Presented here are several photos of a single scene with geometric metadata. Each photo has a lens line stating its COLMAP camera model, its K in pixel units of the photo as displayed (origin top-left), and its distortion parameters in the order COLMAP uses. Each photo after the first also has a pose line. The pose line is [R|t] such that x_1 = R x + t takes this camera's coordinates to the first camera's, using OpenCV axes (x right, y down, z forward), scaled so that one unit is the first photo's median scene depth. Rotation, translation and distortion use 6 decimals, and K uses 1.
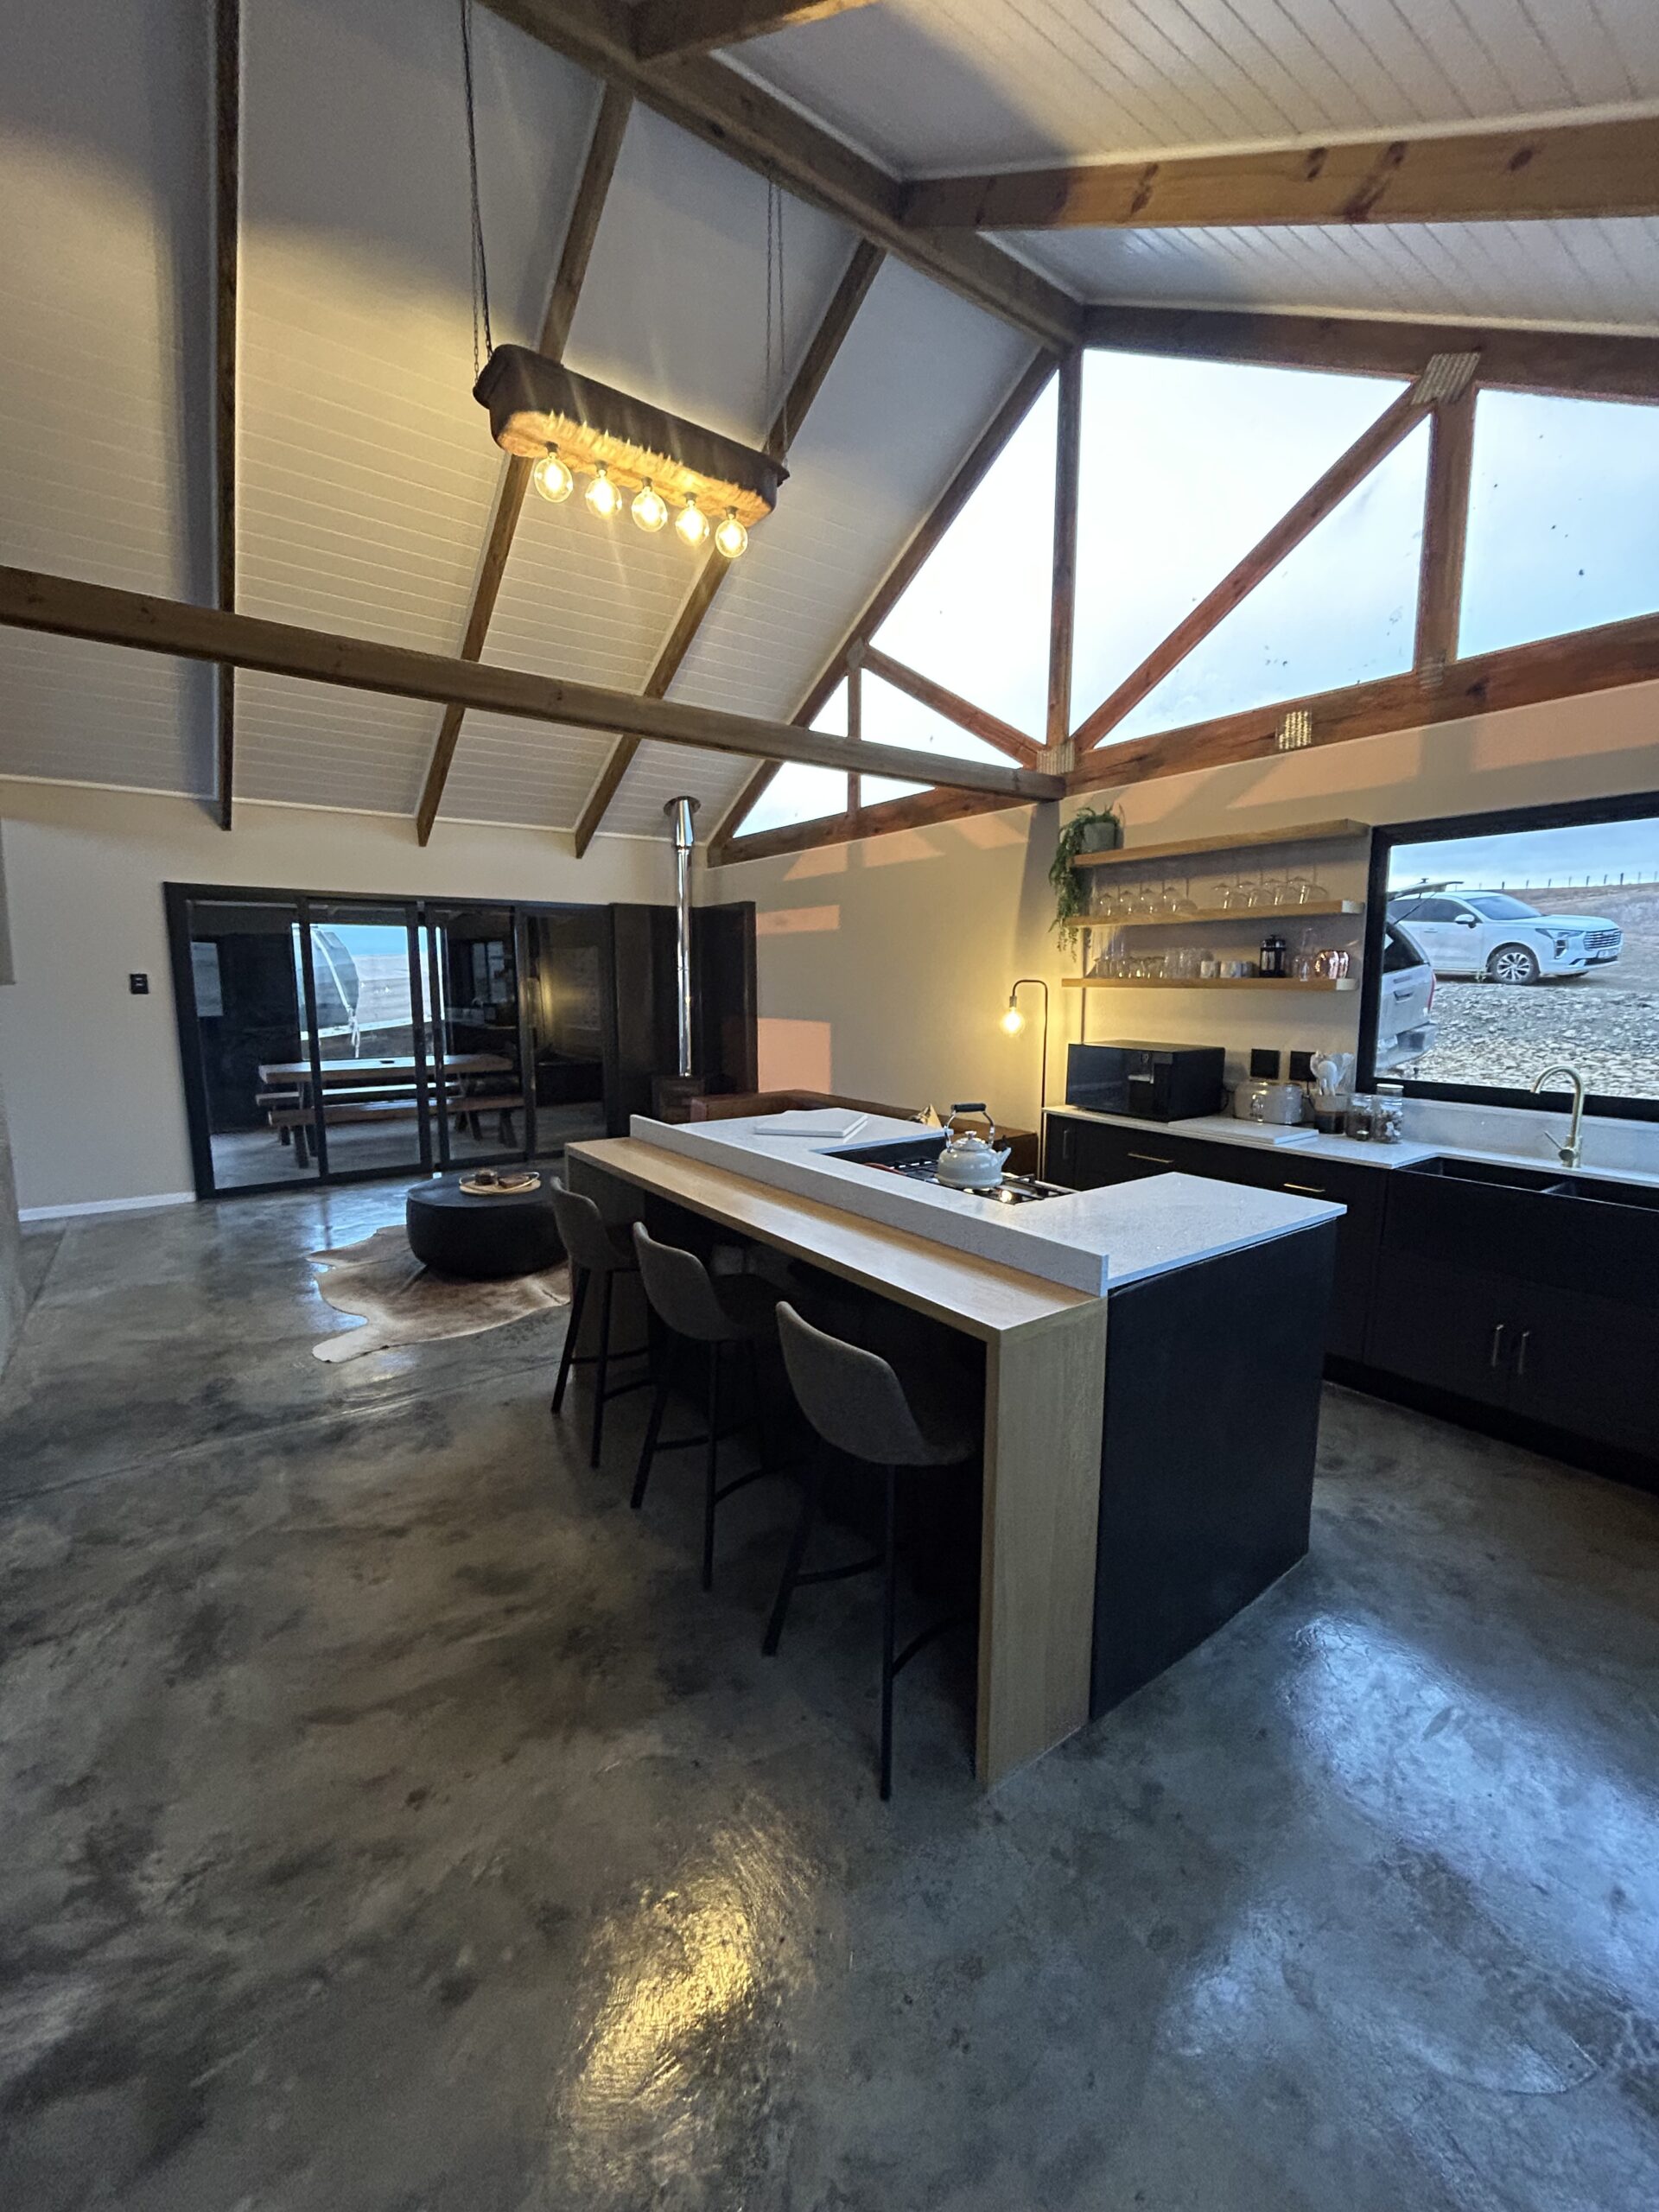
lens RADIAL K [[905.8, 0, 829.5], [0, 905.8, 1106.0], [0, 0, 1]] dist [-0.001125, 0.000034]
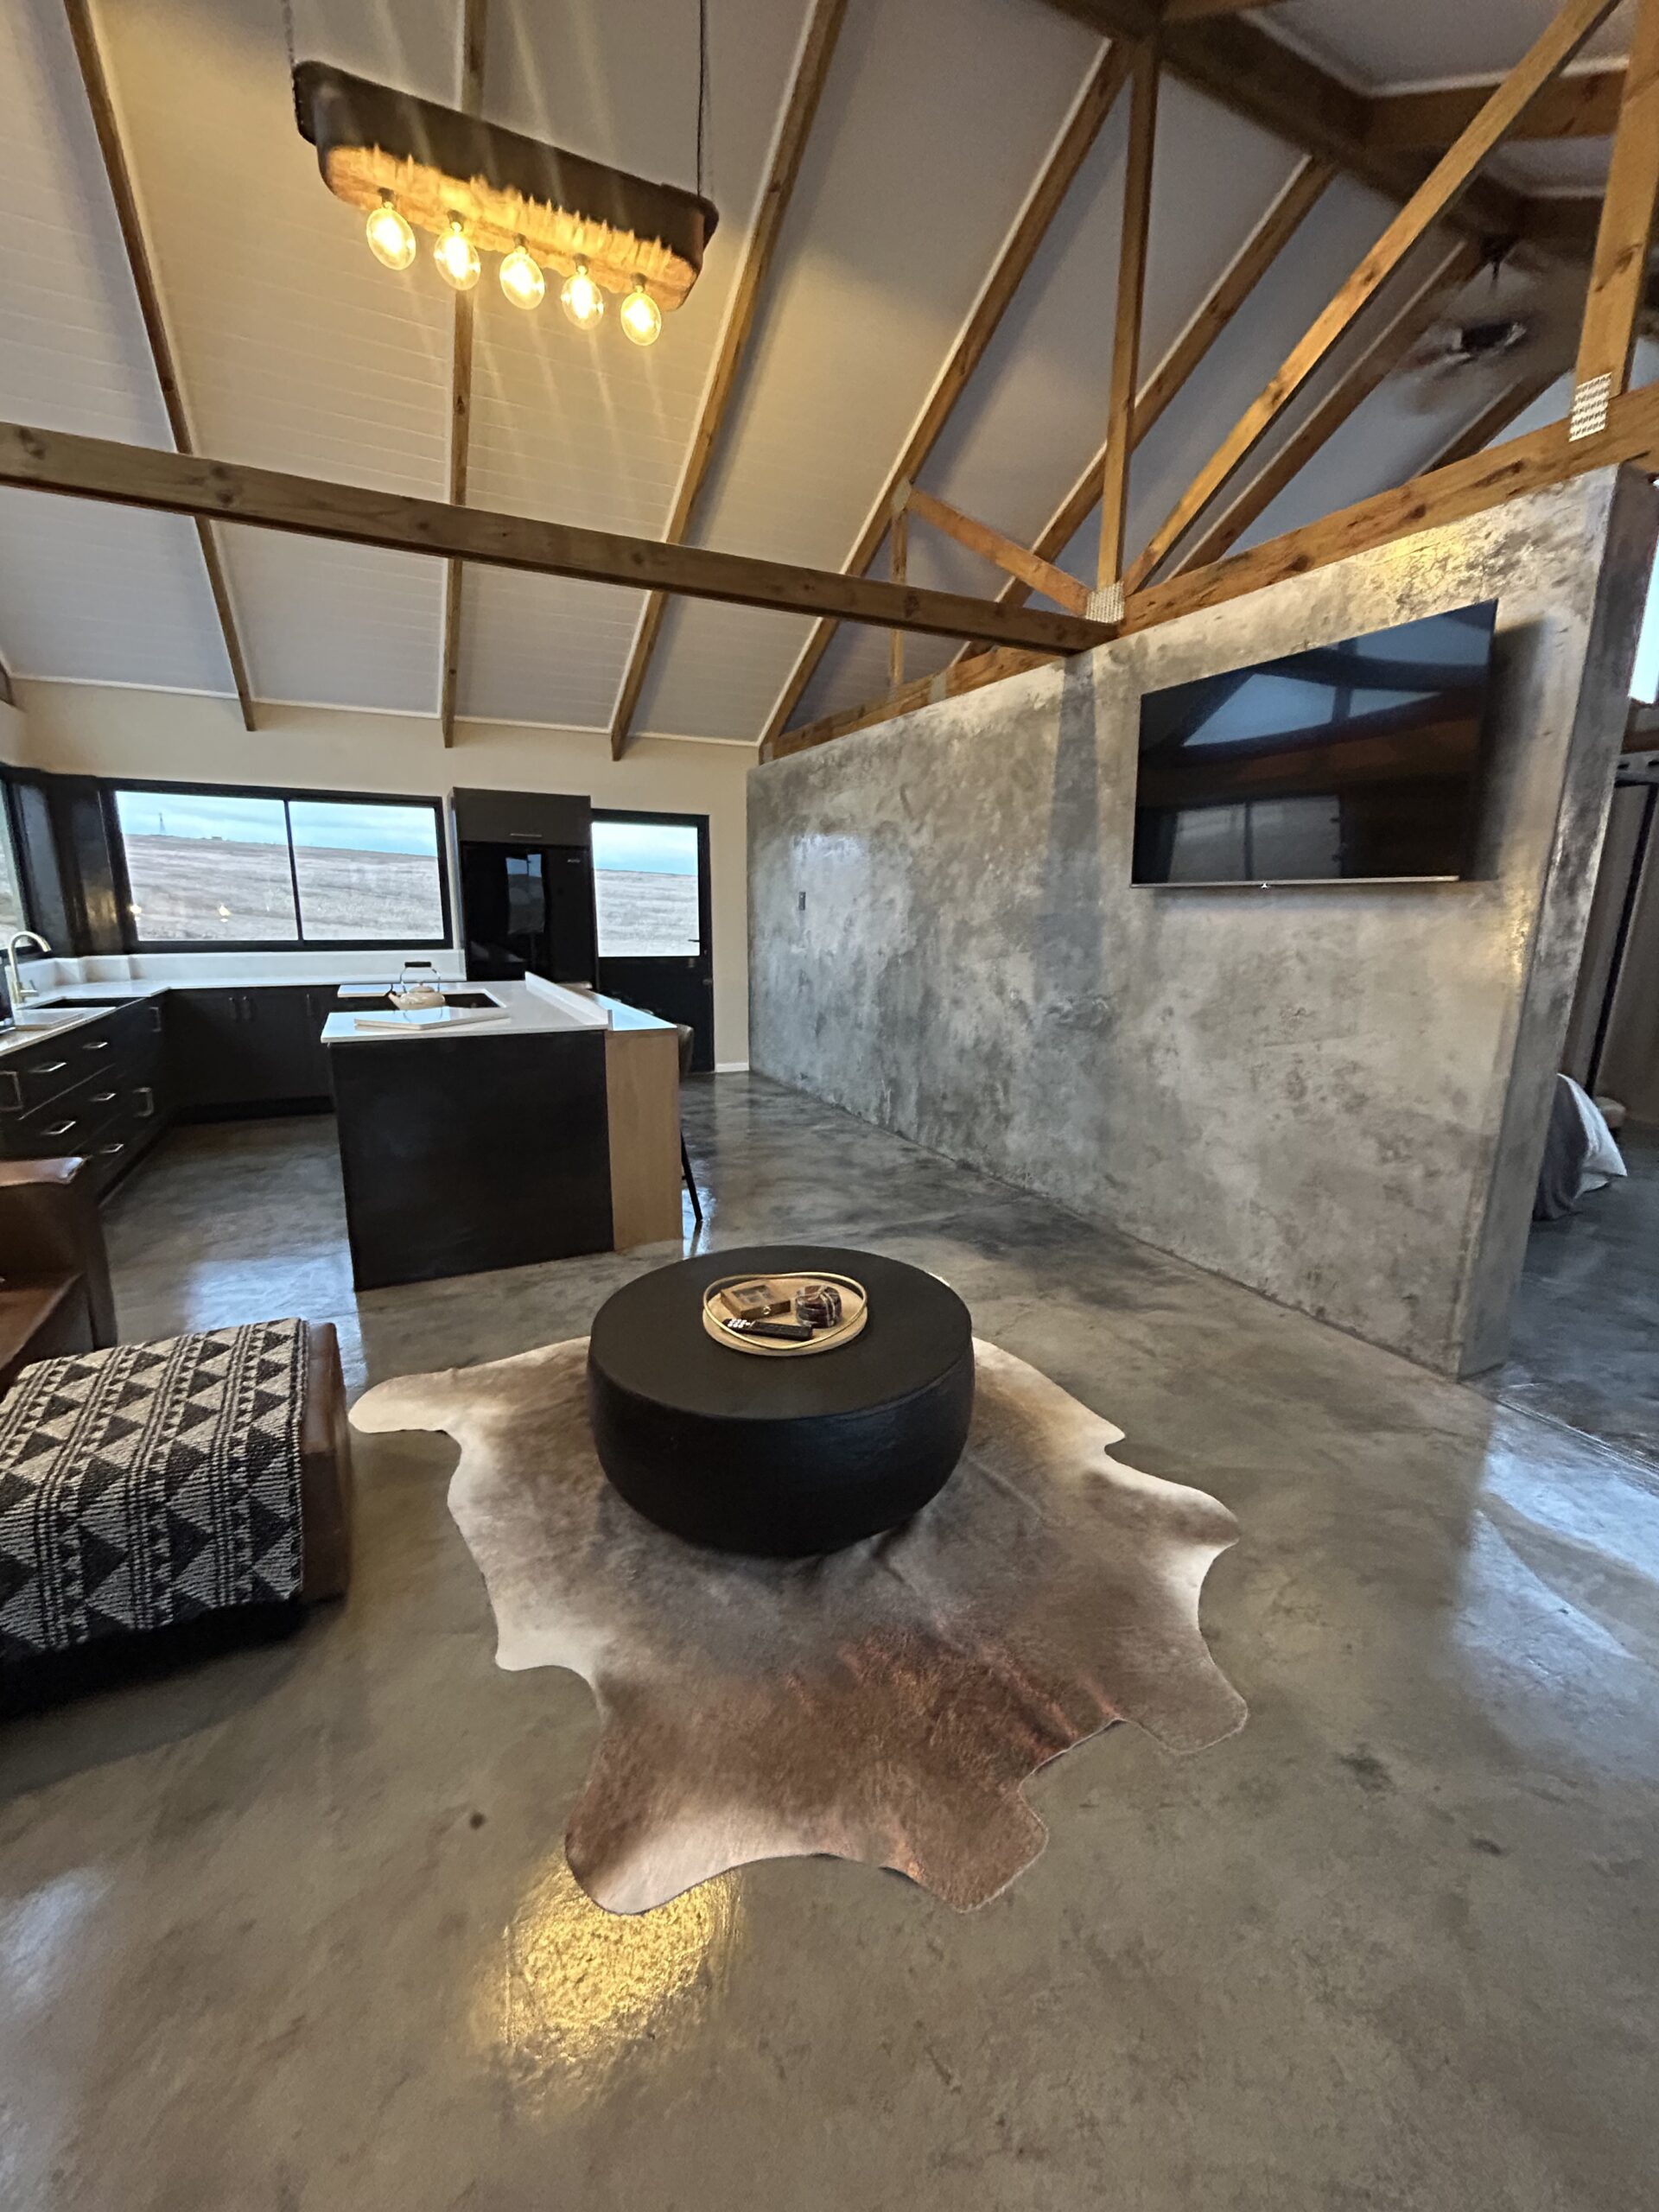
lens RADIAL K [[905.8, 0, 829.5], [0, 905.8, 1106.0], [0, 0, 1]] dist [-0.001125, 0.000034]
pose [[-0.983785, -0.050536, 0.172085, -0.722440], [0.011733, 0.939293, 0.342915, -0.262483], [-0.178968, 0.339373, -0.923470, 2.174891]]
